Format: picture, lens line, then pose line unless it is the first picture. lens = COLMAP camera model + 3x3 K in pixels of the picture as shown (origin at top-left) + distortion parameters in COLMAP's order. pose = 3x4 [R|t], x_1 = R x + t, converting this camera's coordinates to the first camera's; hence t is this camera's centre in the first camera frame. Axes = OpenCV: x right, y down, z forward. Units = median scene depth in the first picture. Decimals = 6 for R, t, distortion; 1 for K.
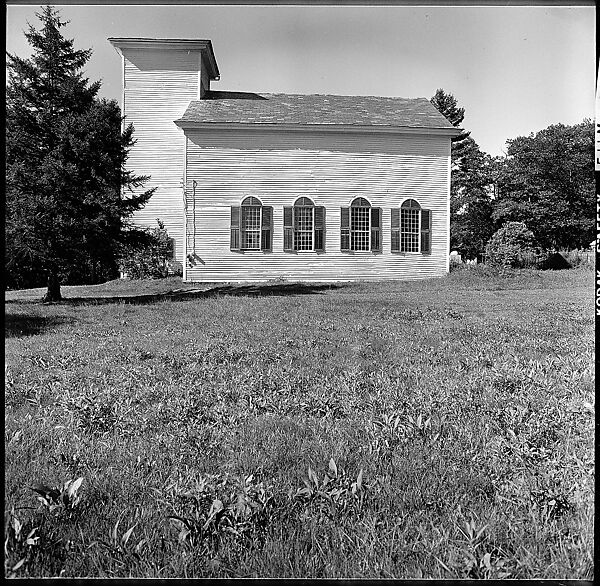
lens RADIAL K [[561.6, 0, 299.4], [0, 561.6, 301.2], [0, 0, 1]] dist [-0.054965, 0.018711]
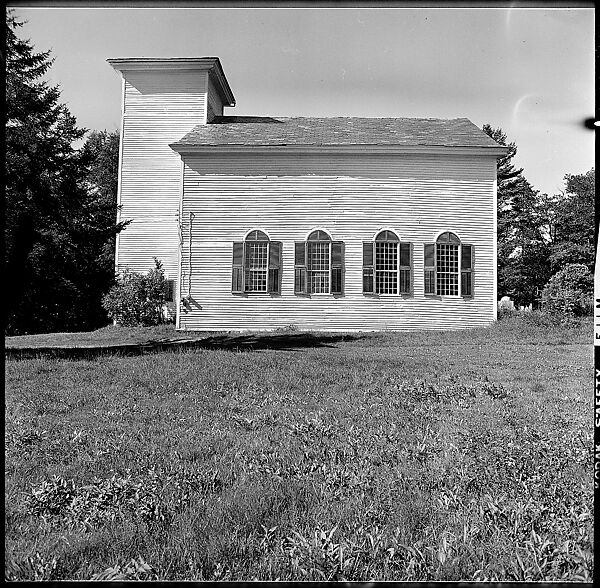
lens RADIAL K [[561.6, 0, 299.4], [0, 561.6, 302.2], [0, 0, 1]] dist [-0.054965, 0.018711]
pose [[0.995915, 0.004265, -0.090190, 0.054941], [-0.011537, 0.996707, -0.080264, -0.010282], [0.089551, 0.080977, 0.992685, 0.168070]]
